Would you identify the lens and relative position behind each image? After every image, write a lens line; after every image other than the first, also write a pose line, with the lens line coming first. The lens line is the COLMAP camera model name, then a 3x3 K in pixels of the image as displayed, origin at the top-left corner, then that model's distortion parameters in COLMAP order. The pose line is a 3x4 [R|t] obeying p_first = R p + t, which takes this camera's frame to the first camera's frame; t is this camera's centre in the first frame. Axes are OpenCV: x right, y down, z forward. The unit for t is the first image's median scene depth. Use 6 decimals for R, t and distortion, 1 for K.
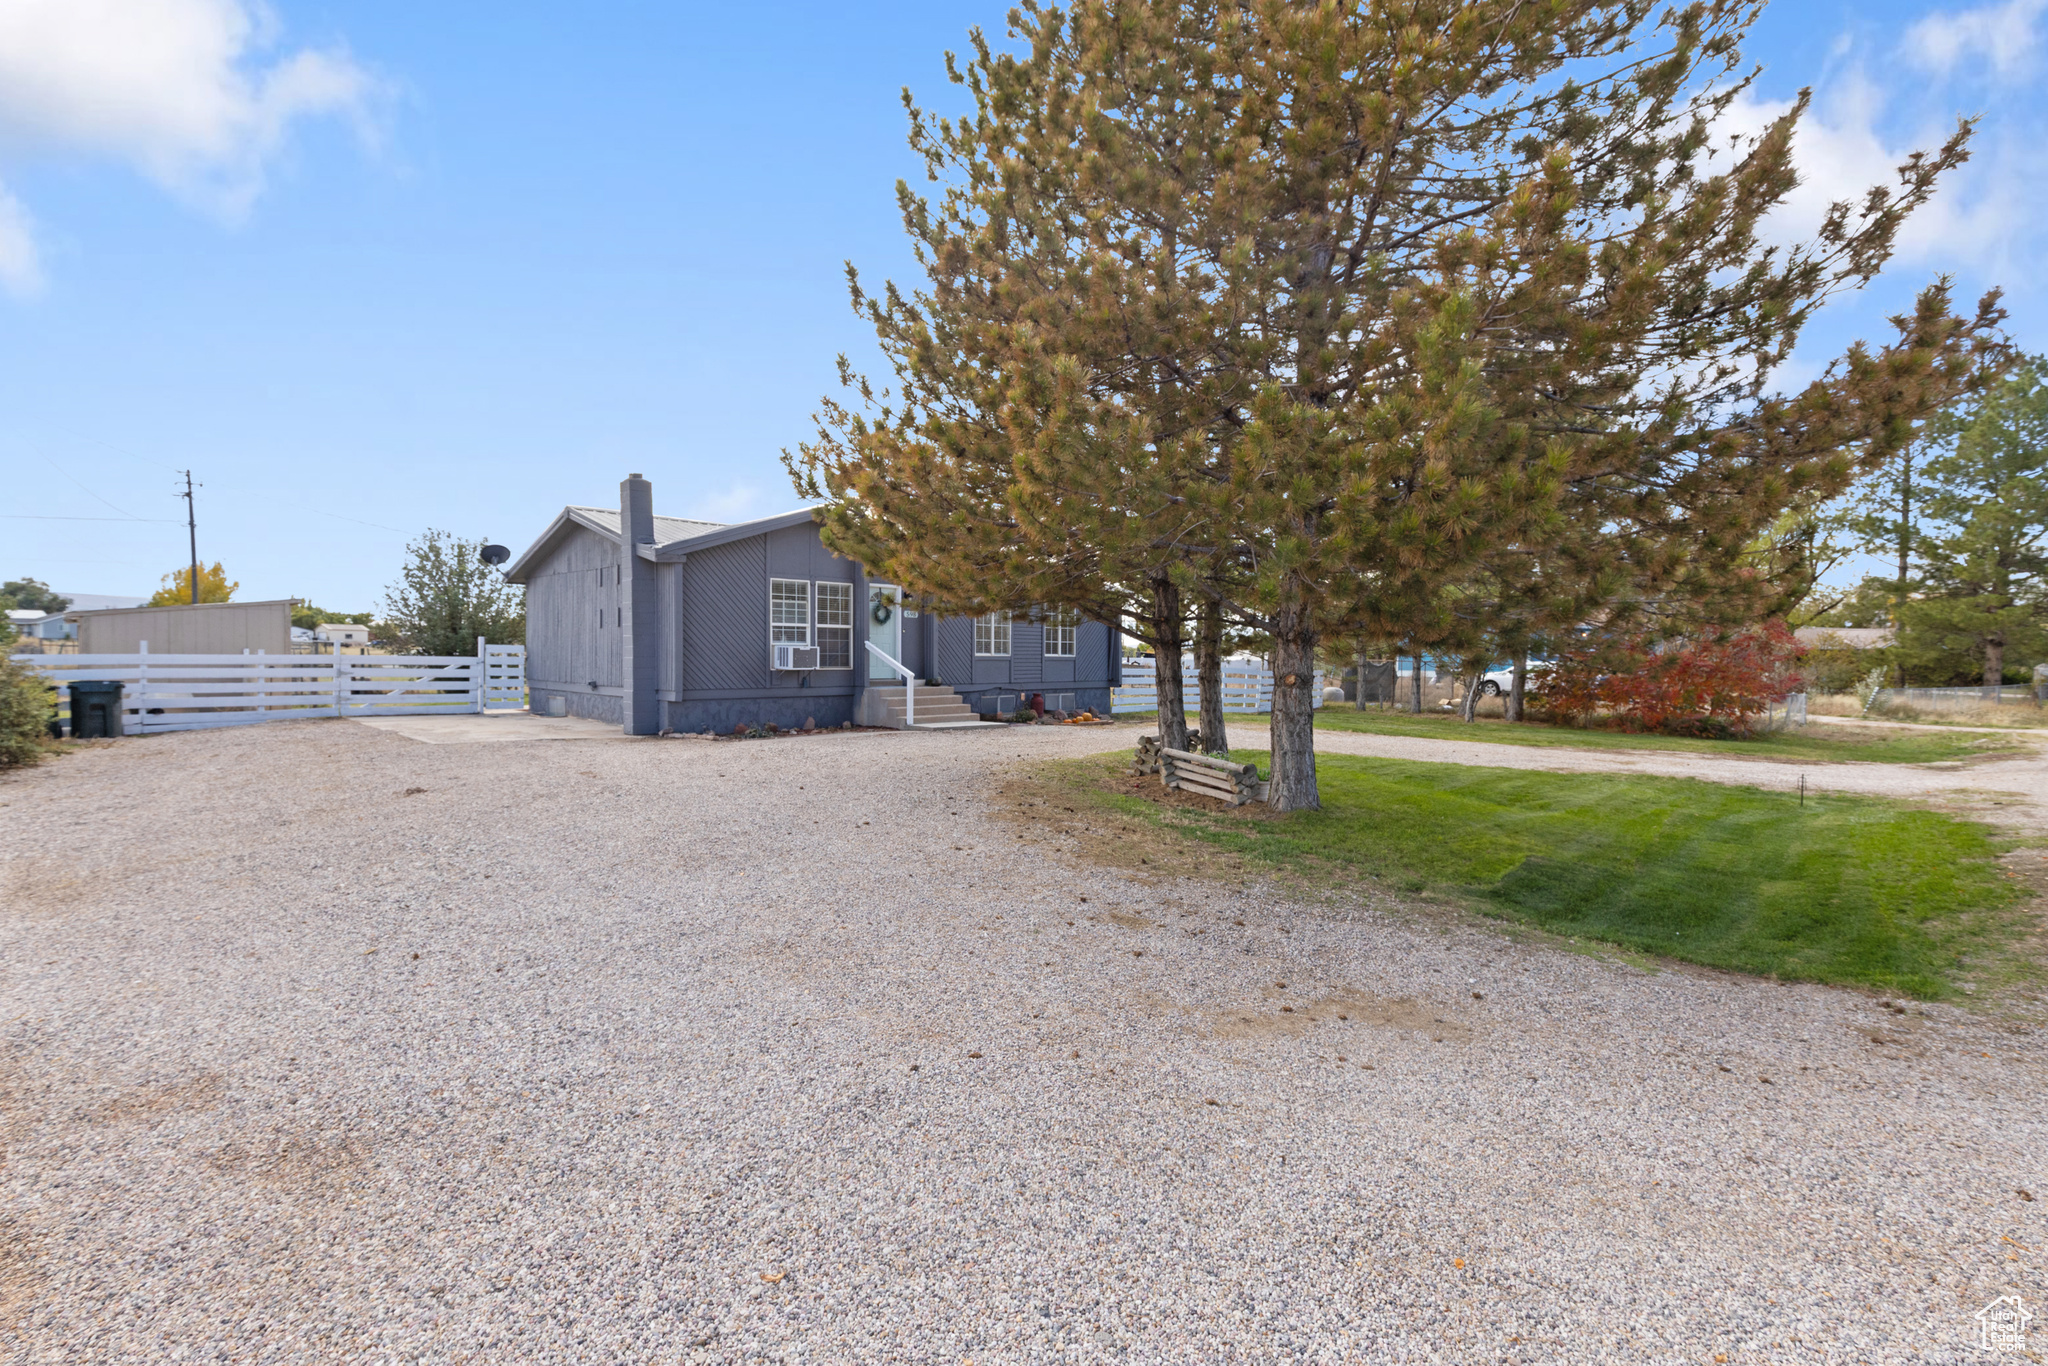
lens RADIAL K [[906.0, 0, 1013.8], [0, 906.0, 669.2], [0, 0, 1]] dist [0.005509, 0.000153]
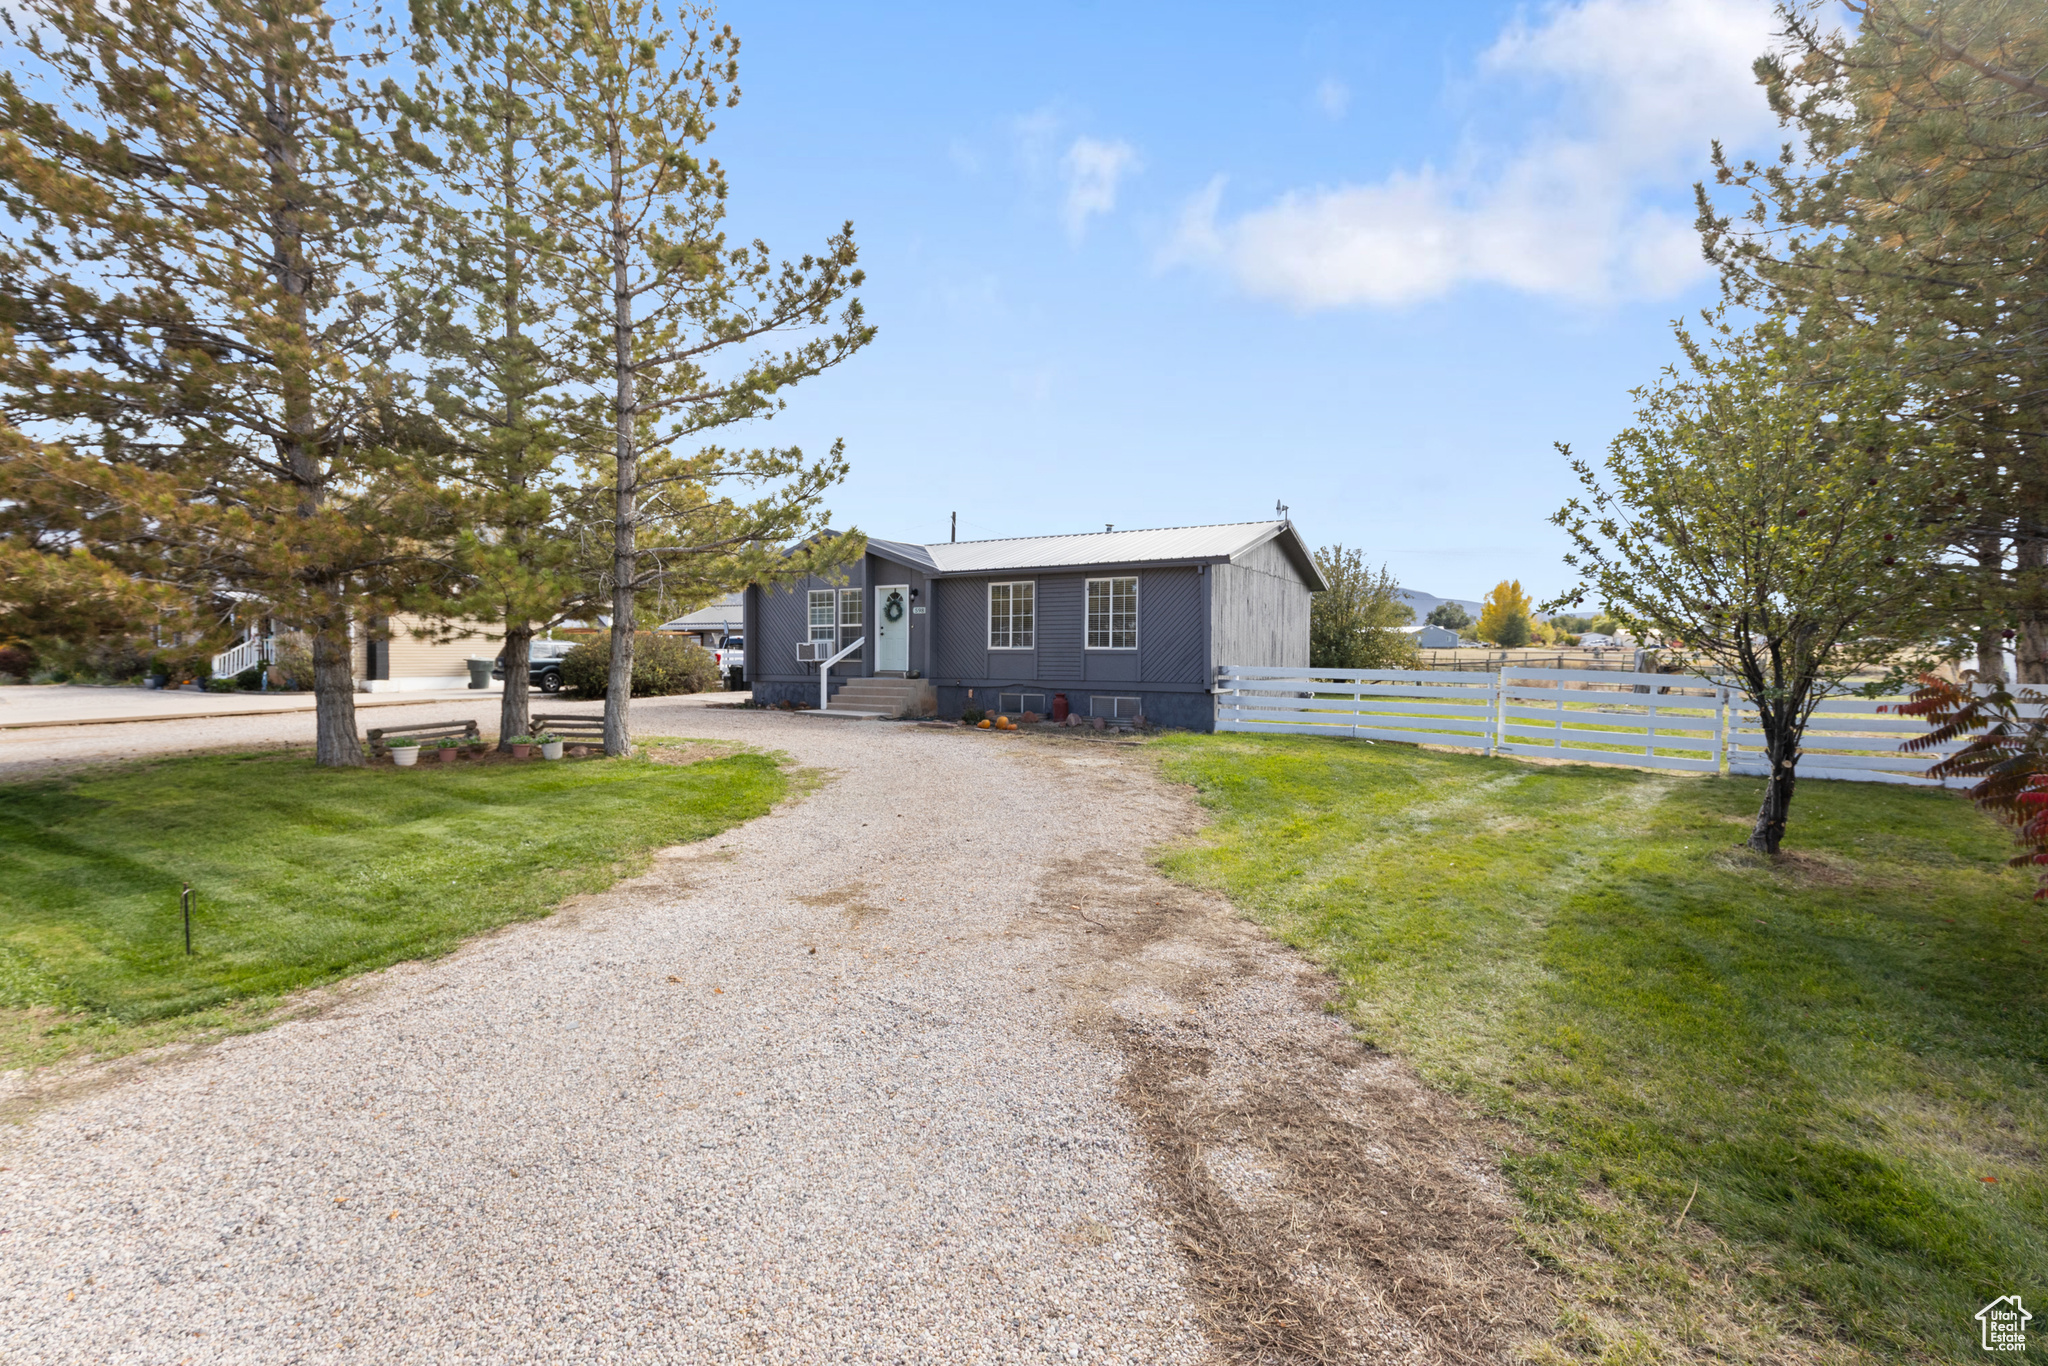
lens RADIAL K [[906.0, 0, 1013.8], [0, 906.0, 669.2], [0, 0, 1]] dist [0.005509, 0.000153]
pose [[0.235143, 0.008472, -0.971924, 0.987621], [-0.014178, 0.999886, 0.005286, 0.000580], [0.971857, 0.012537, 0.235236, 0.910737]]
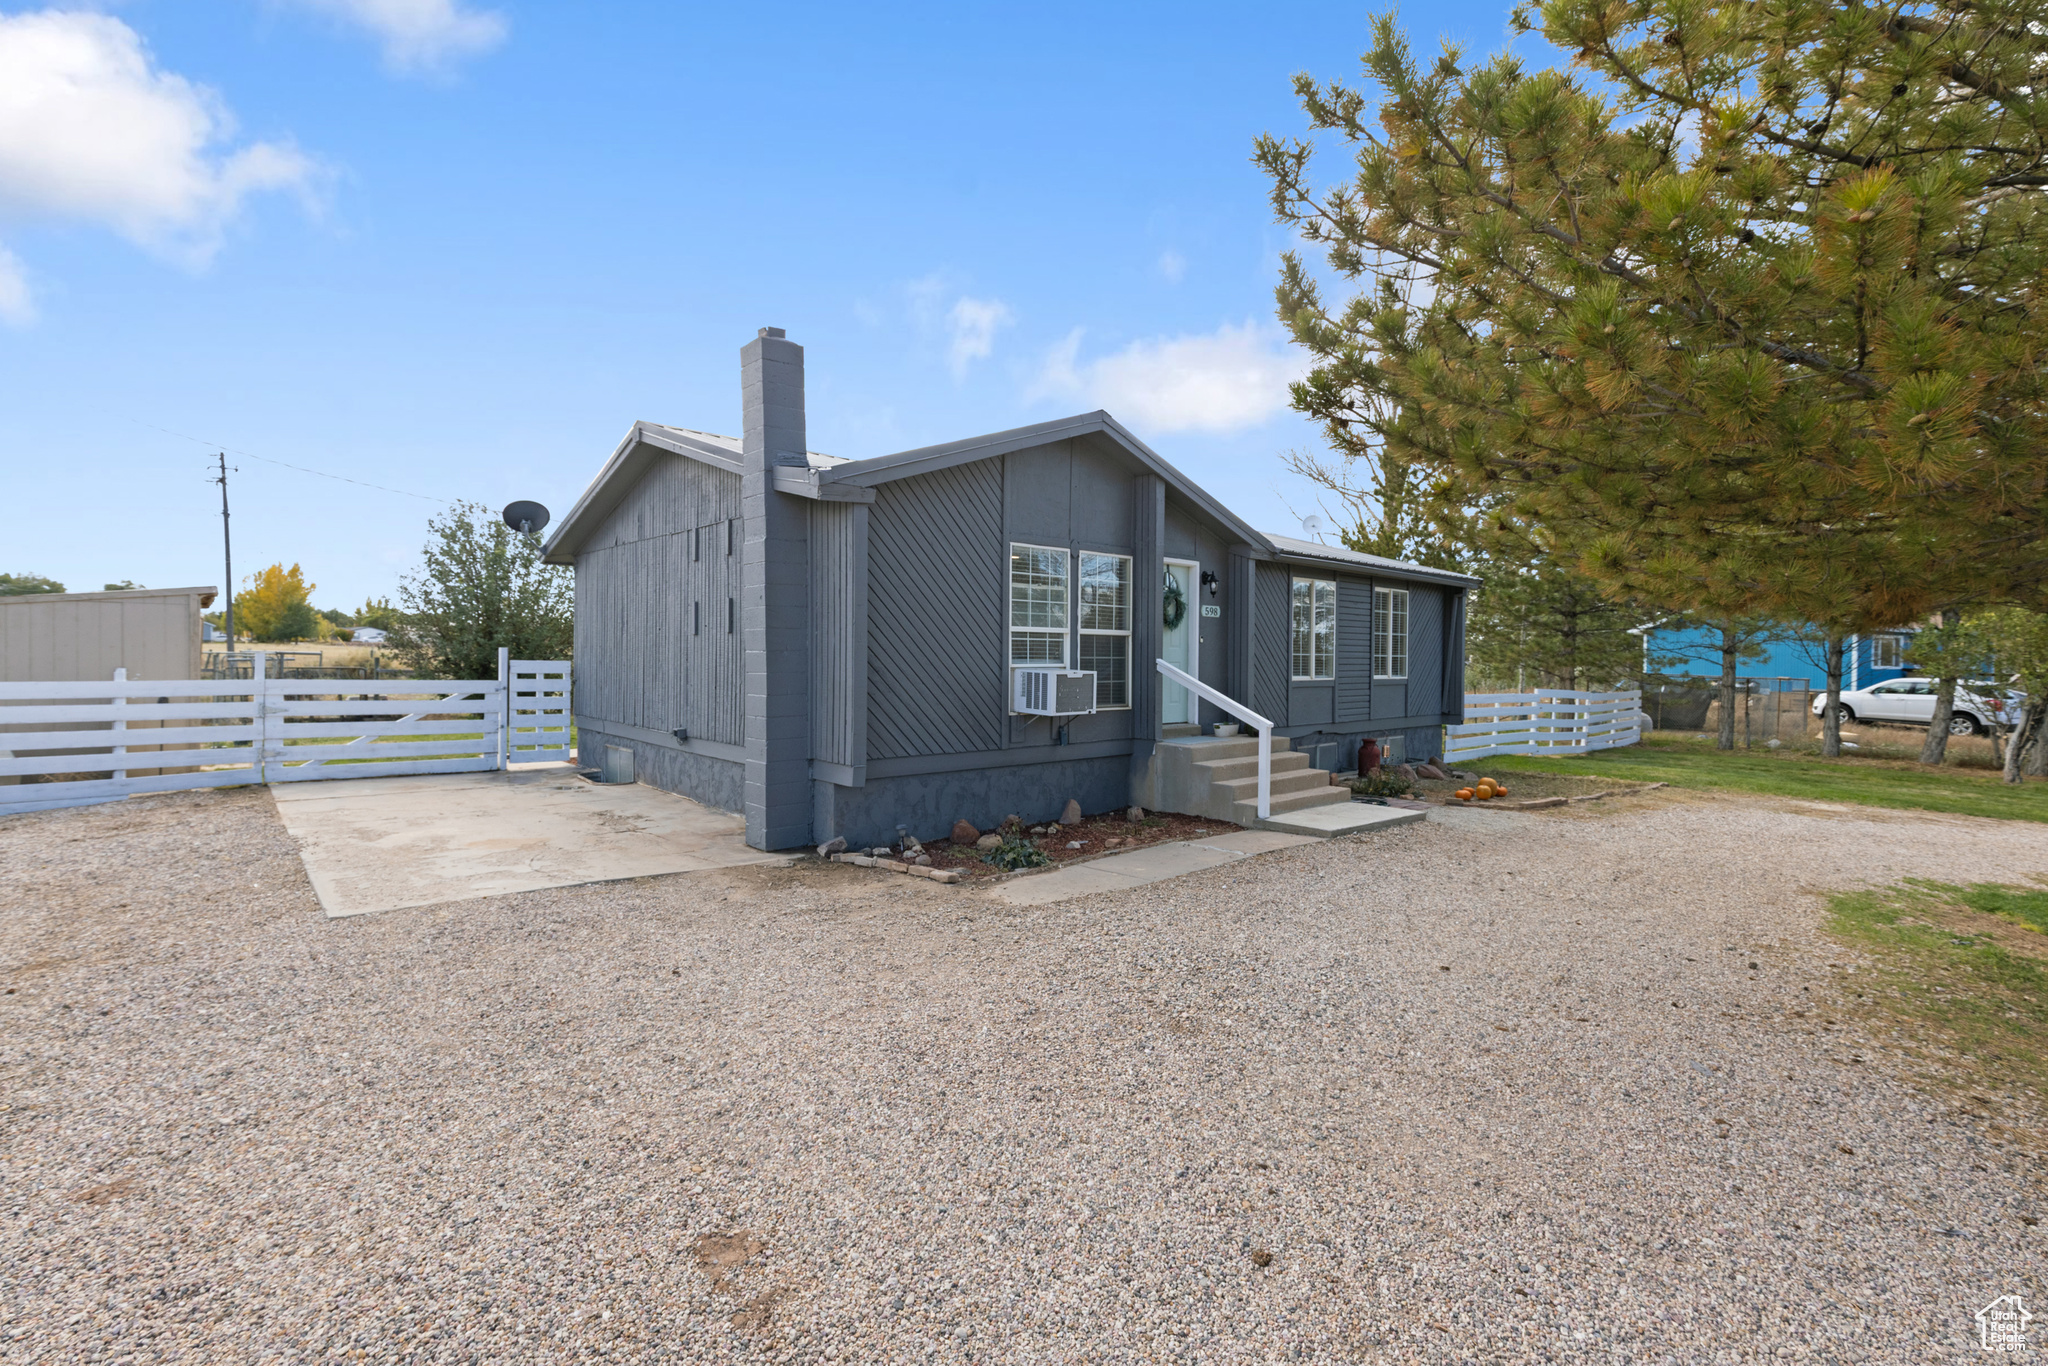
lens RADIAL K [[906.0, 0, 1013.8], [0, 906.0, 669.2], [0, 0, 1]] dist [0.005509, 0.000153]
pose [[0.998160, 0.003885, -0.060514, -0.217276], [-0.003993, 0.999991, -0.001649, -0.023420], [0.060507, 0.001888, 0.998166, 0.436622]]
